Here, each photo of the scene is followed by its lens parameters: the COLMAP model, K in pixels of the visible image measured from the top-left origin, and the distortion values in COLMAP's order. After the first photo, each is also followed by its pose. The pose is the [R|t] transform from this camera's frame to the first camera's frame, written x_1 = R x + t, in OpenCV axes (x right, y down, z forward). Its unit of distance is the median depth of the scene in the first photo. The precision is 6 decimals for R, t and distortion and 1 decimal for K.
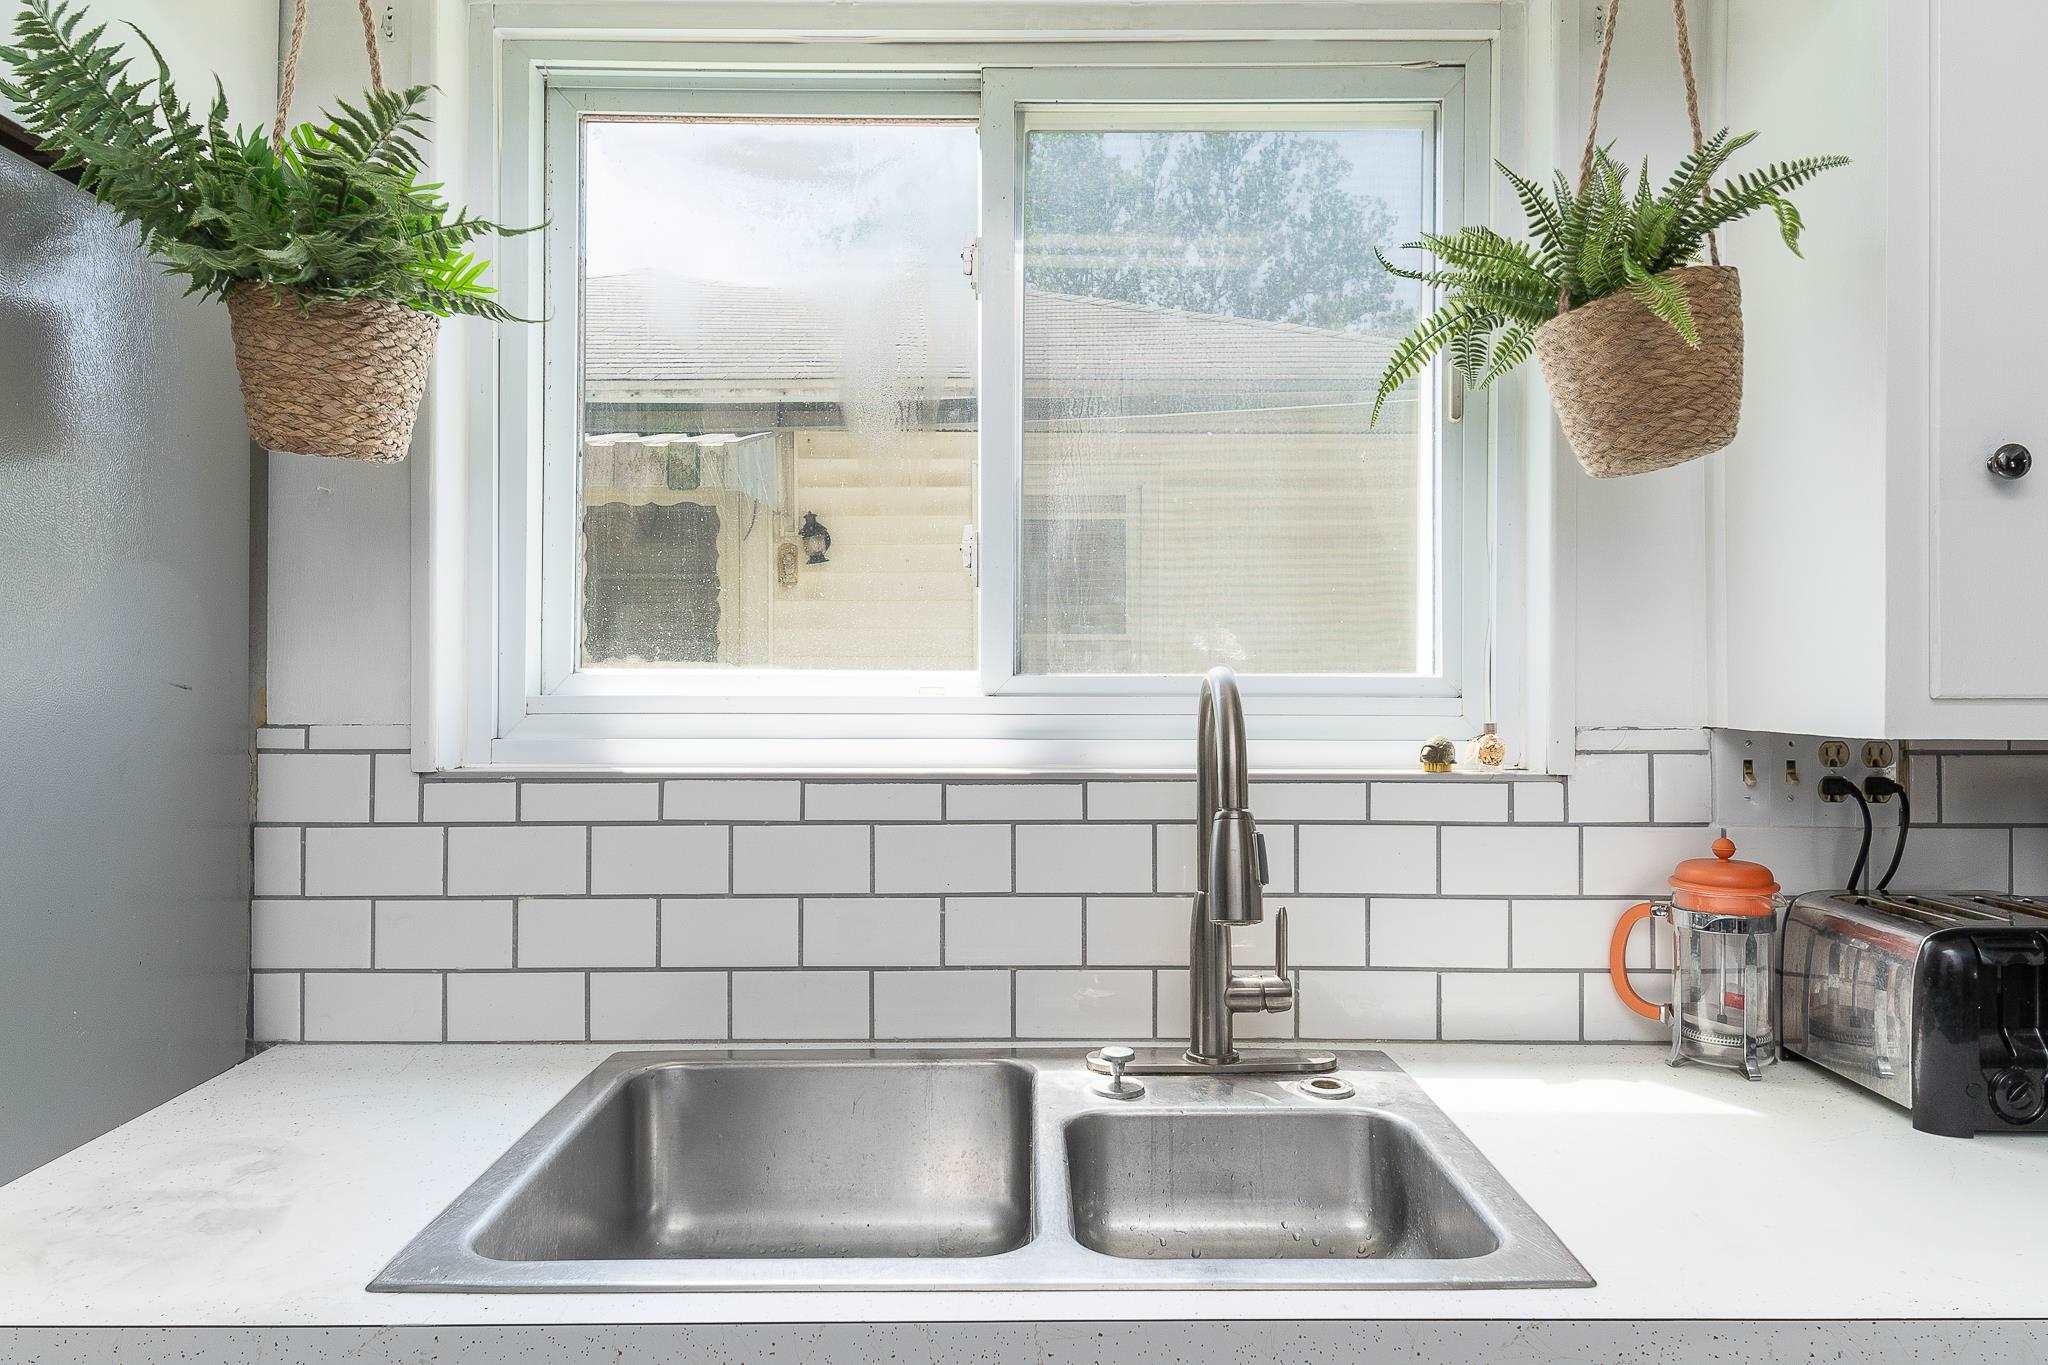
lens RADIAL K [[1288.2, 0, 1008.8], [0, 1288.2, 674.1], [0, 0, 1]] dist [0.017520, -0.000171]
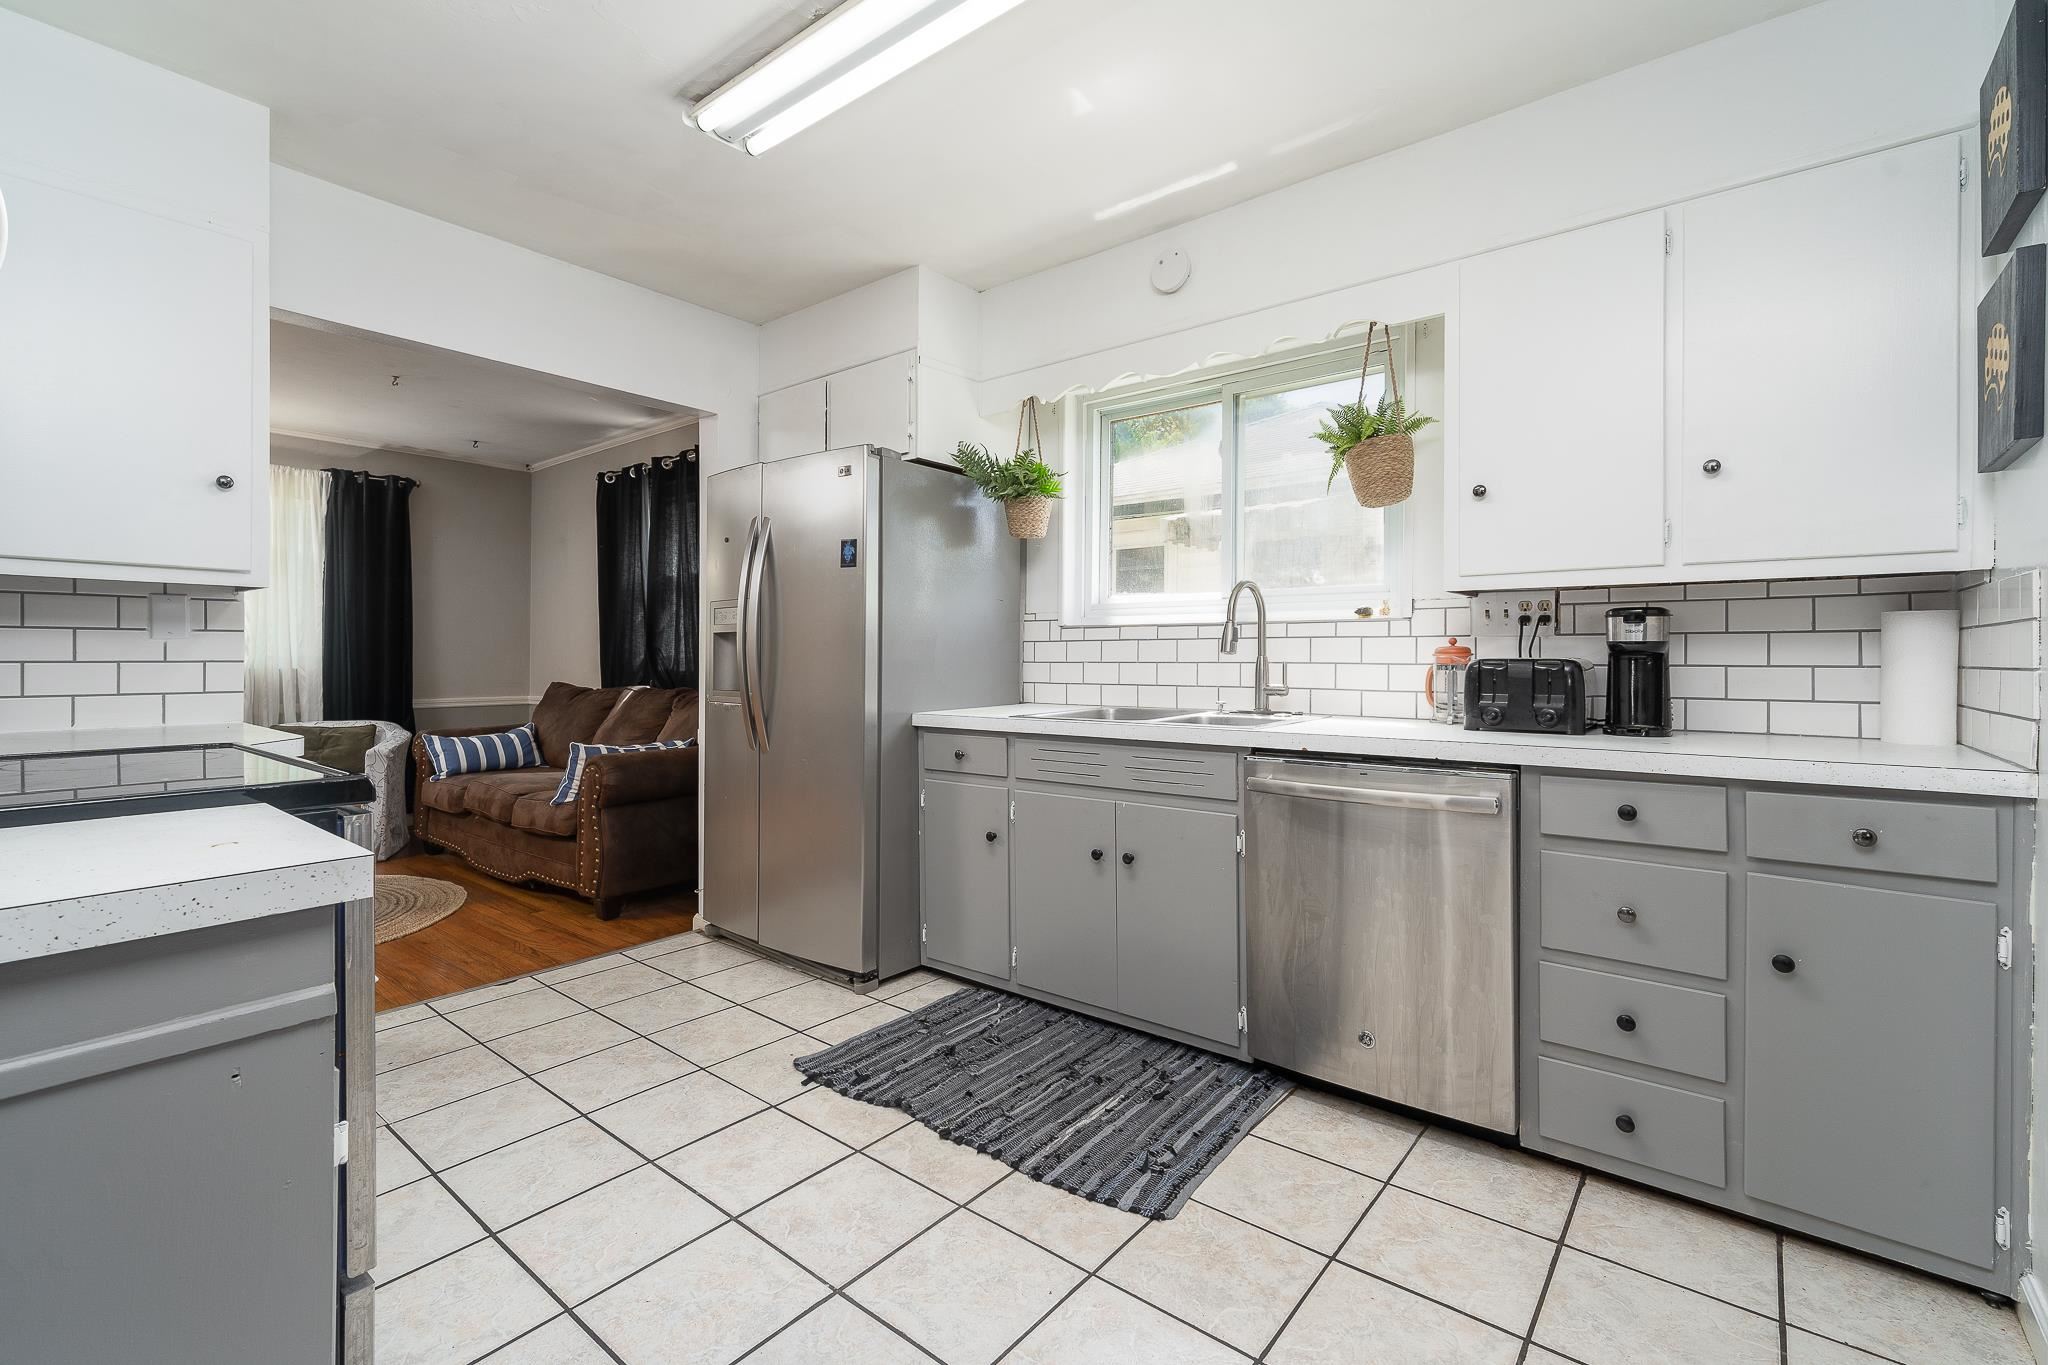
lens RADIAL K [[882.9, 0, 1027.9], [0, 882.9, 674.8], [0, 0, 1]] dist [0.001526, -0.000200]
pose [[0.786749, 0.014936, -0.617092, 0.921057], [0.005240, 0.999510, 0.030872, 0.133692], [0.617251, -0.027522, 0.786285, -0.892082]]
